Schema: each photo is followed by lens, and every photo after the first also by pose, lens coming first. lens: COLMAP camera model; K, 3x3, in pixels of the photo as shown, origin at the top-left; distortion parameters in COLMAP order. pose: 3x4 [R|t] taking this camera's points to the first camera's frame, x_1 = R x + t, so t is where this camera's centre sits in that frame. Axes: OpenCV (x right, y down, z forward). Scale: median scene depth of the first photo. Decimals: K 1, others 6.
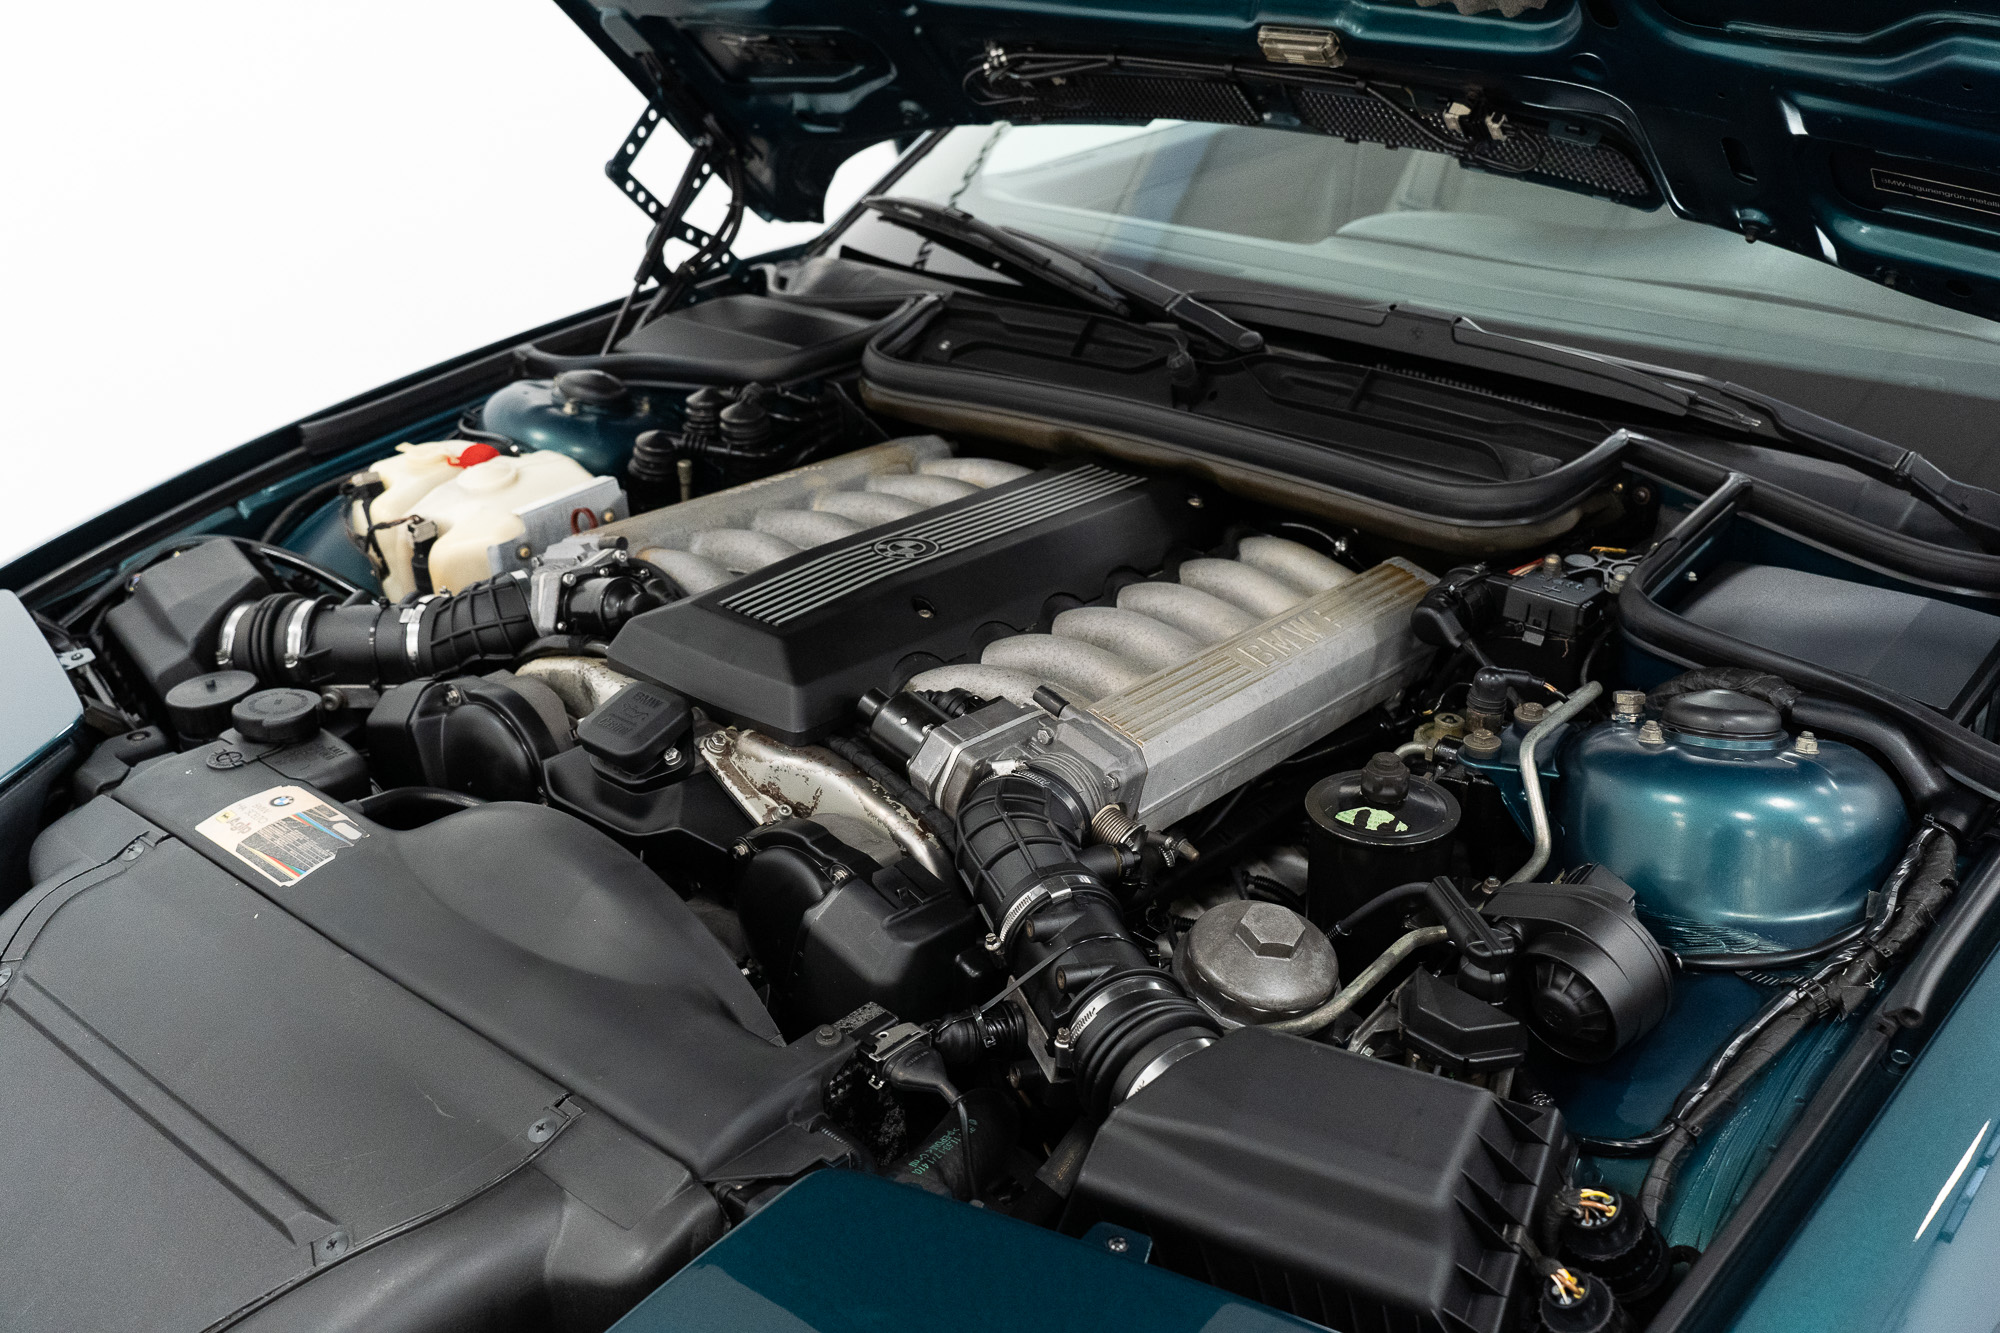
lens RADIAL K [[1921.2, 0, 1004.5], [0, 1921.2, 662.1], [0, 0, 1]] dist [0.005359, 0.000000]
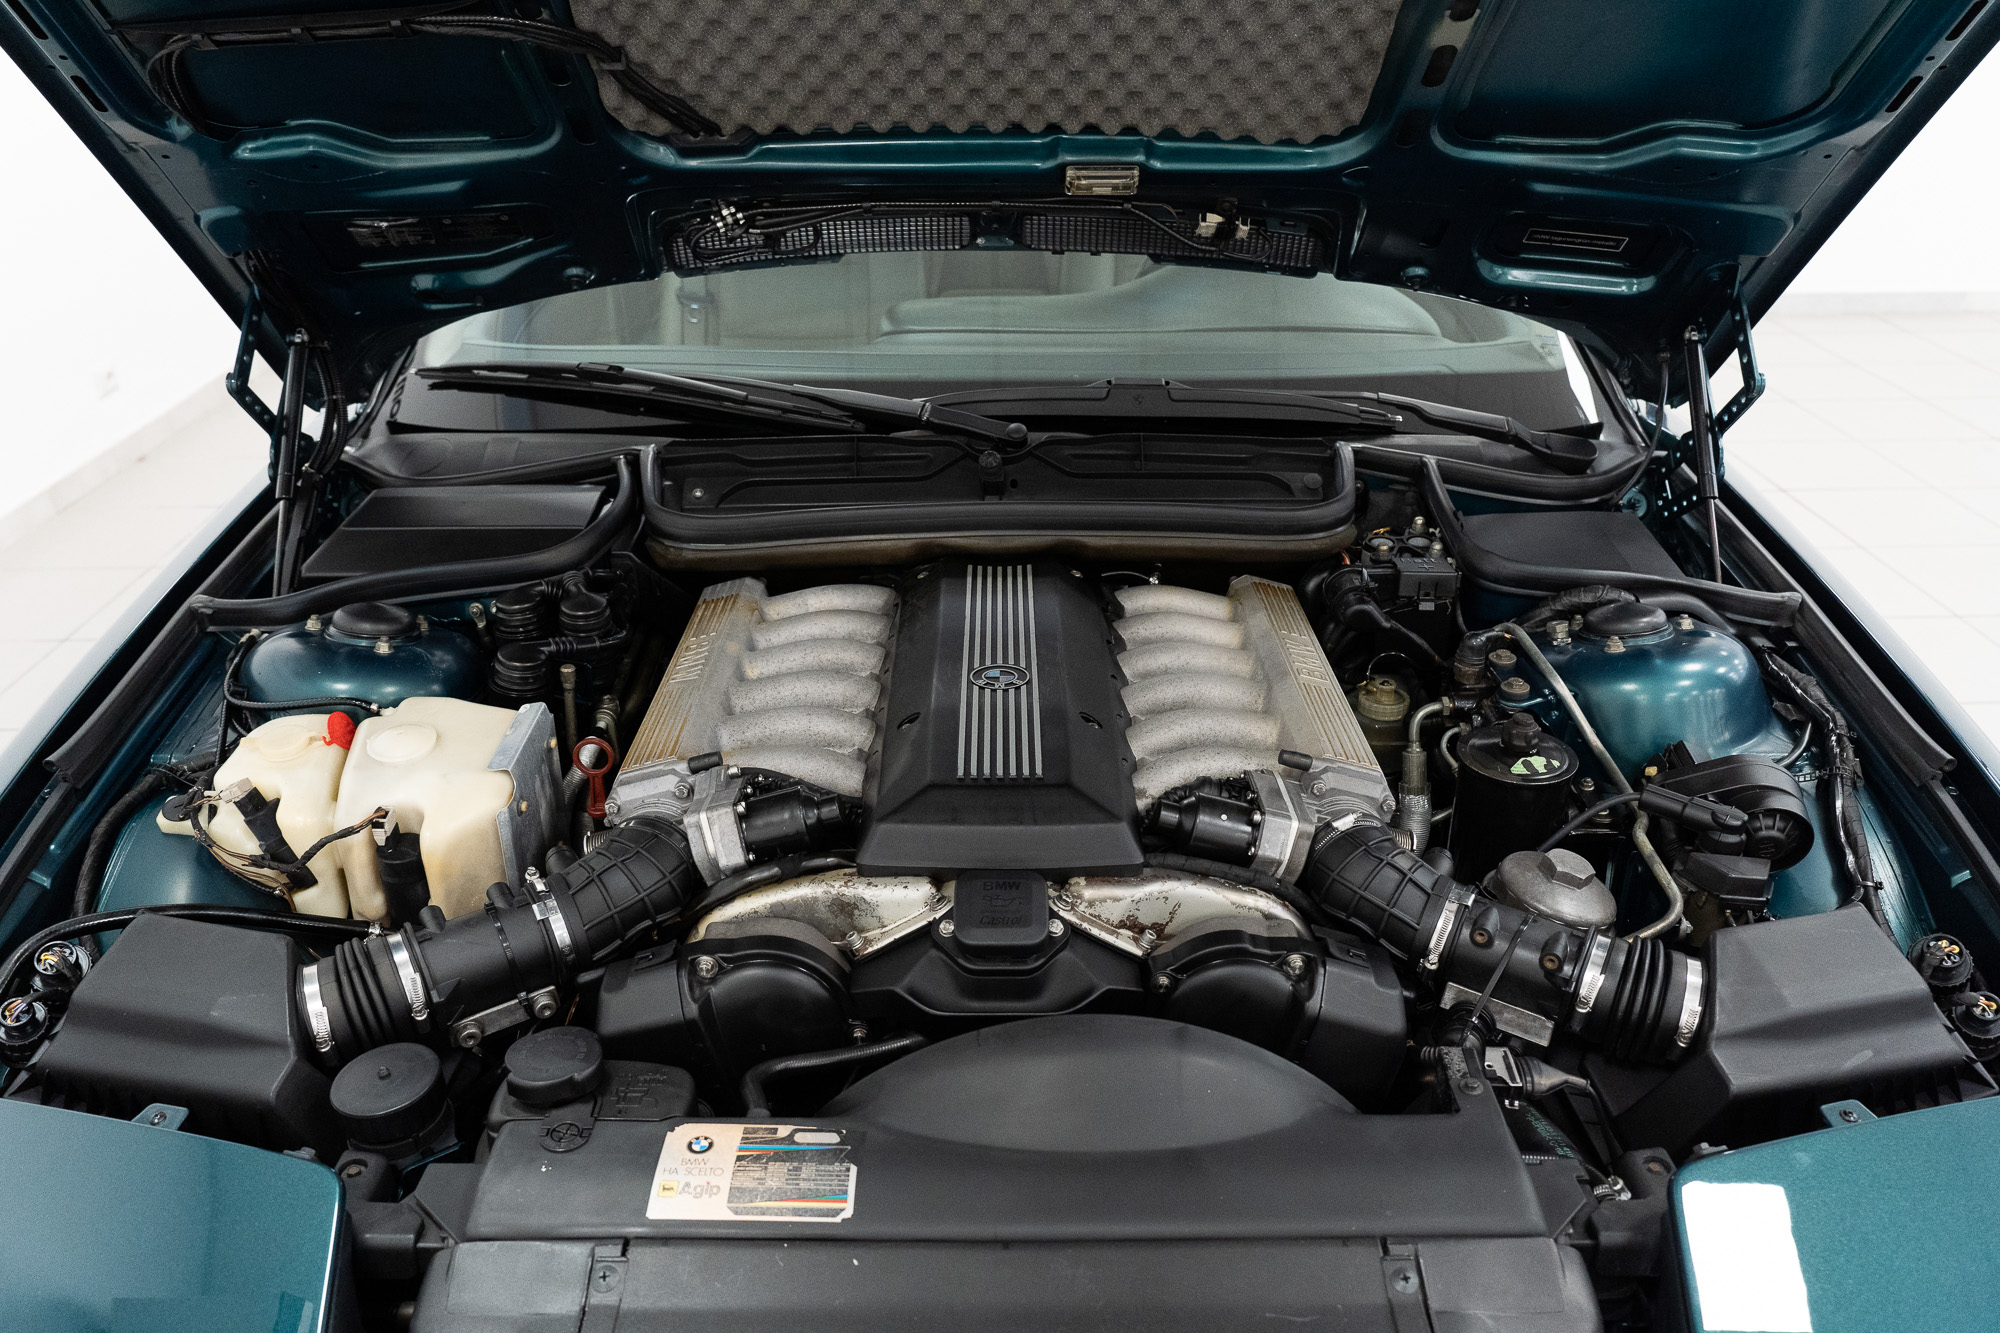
lens RADIAL K [[1600.6, 0, 1001.3], [0, 1600.6, 665.1], [0, 0, 1]] dist [-0.007103, 0.005003]
pose [[0.752661, -0.277273, 0.597178, -0.569974], [0.268157, 0.957462, 0.106579, -0.157265], [-0.601327, 0.079920, 0.794996, 0.279599]]
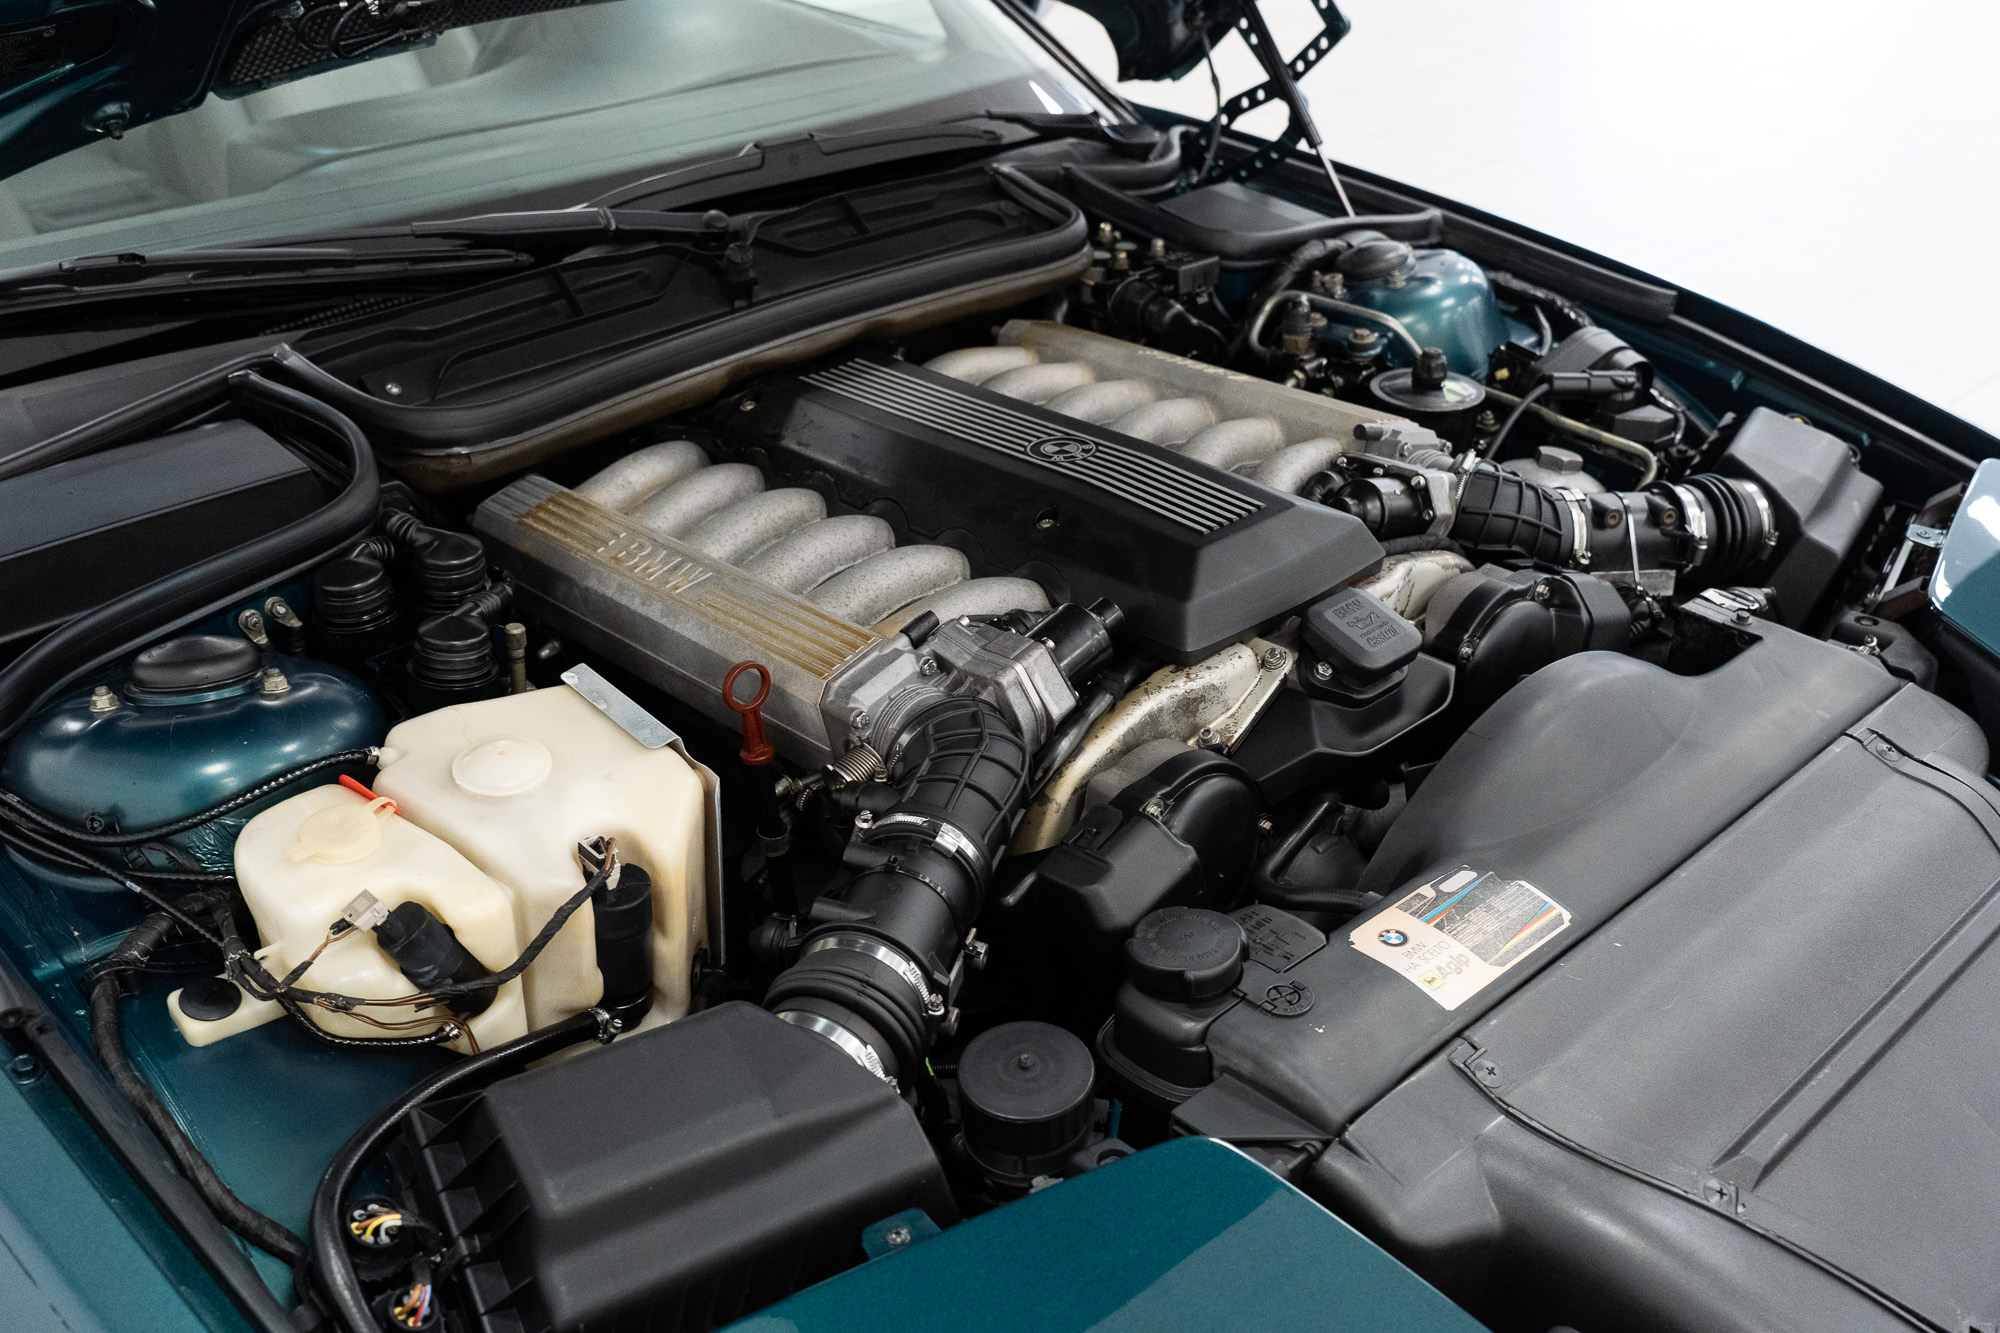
lens RADIAL K [[1921.2, 0, 1012.4], [0, 1921.2, 673.6], [0, 0, 1]] dist [0.005359, 0.000000]
pose [[0.092404, -0.476751, 0.874168, -0.895809], [0.421695, 0.814042, 0.399385, -0.343286], [-0.902017, 0.331728, 0.276264, 0.780791]]
